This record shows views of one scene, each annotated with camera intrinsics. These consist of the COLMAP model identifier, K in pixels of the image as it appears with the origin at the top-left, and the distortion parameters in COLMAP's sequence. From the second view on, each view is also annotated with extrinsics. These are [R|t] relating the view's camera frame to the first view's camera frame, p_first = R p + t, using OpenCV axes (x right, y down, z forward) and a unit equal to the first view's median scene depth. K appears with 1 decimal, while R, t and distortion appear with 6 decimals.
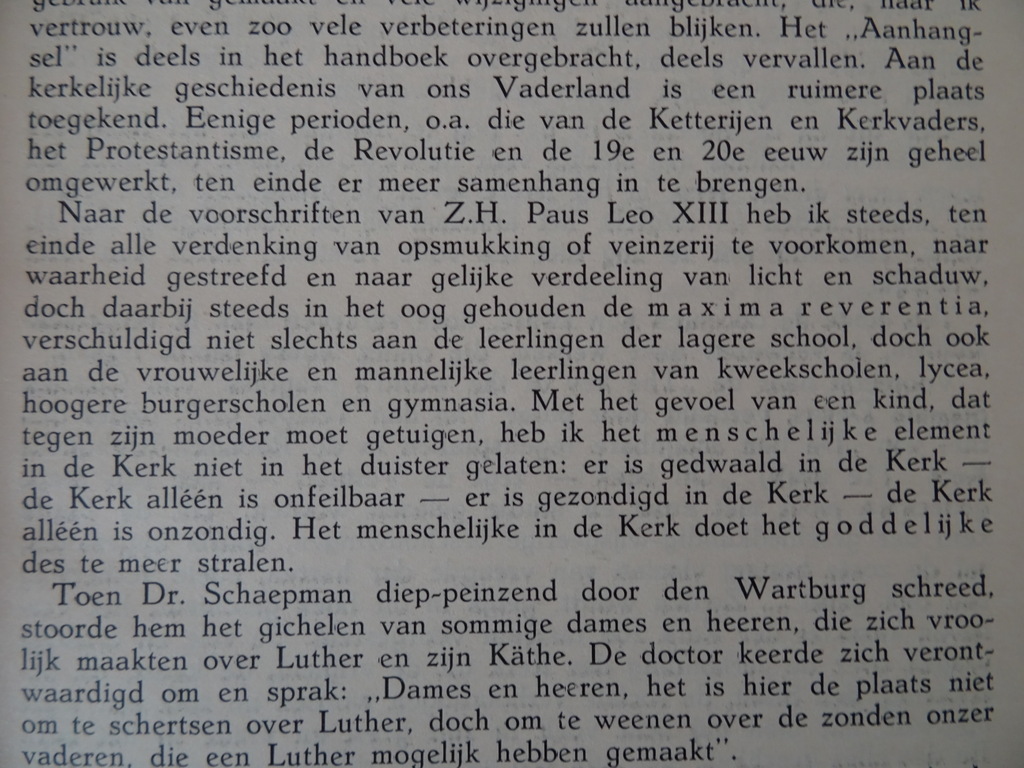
lens RADIAL K [[729.0, 0, 519.5], [0, 729.0, 391.5], [0, 0, 1]] dist [0.013107, -0.027022]
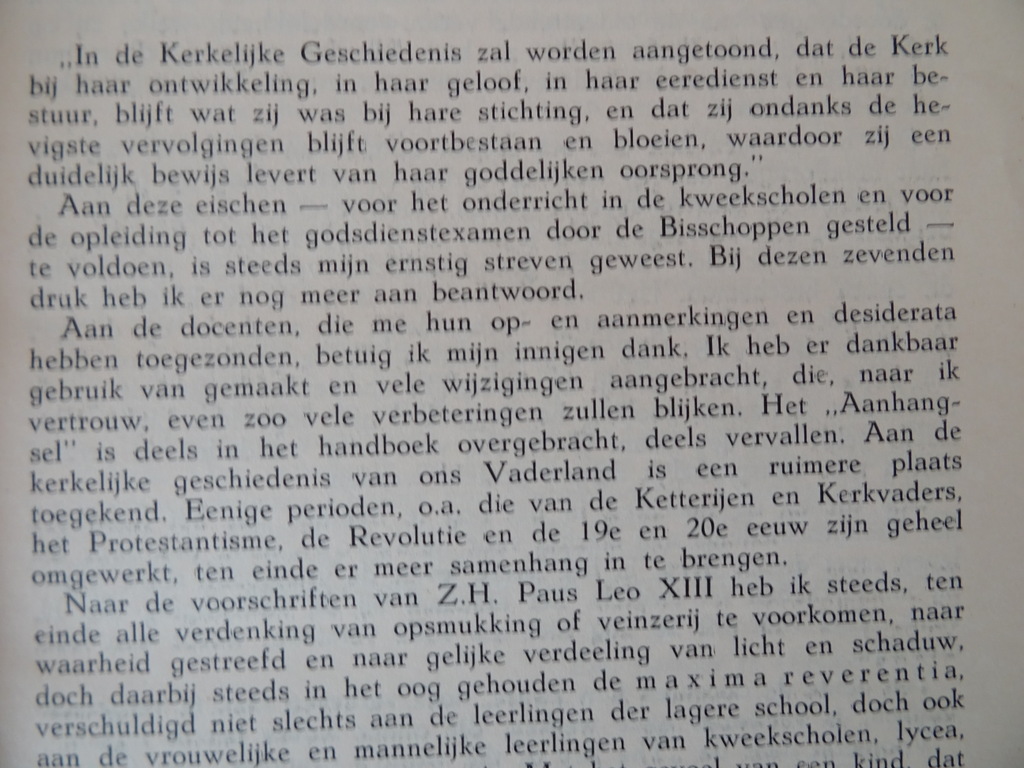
lens RADIAL K [[729.0, 0, 511.5], [0, 729.0, 377.7], [0, 0, 1]] dist [0.013107, -0.027022]
pose [[0.999888, -0.014906, 0.001079, 0.004739], [0.014878, 0.999629, 0.022833, -0.573010], [-0.001418, -0.022815, 0.999739, -0.025547]]
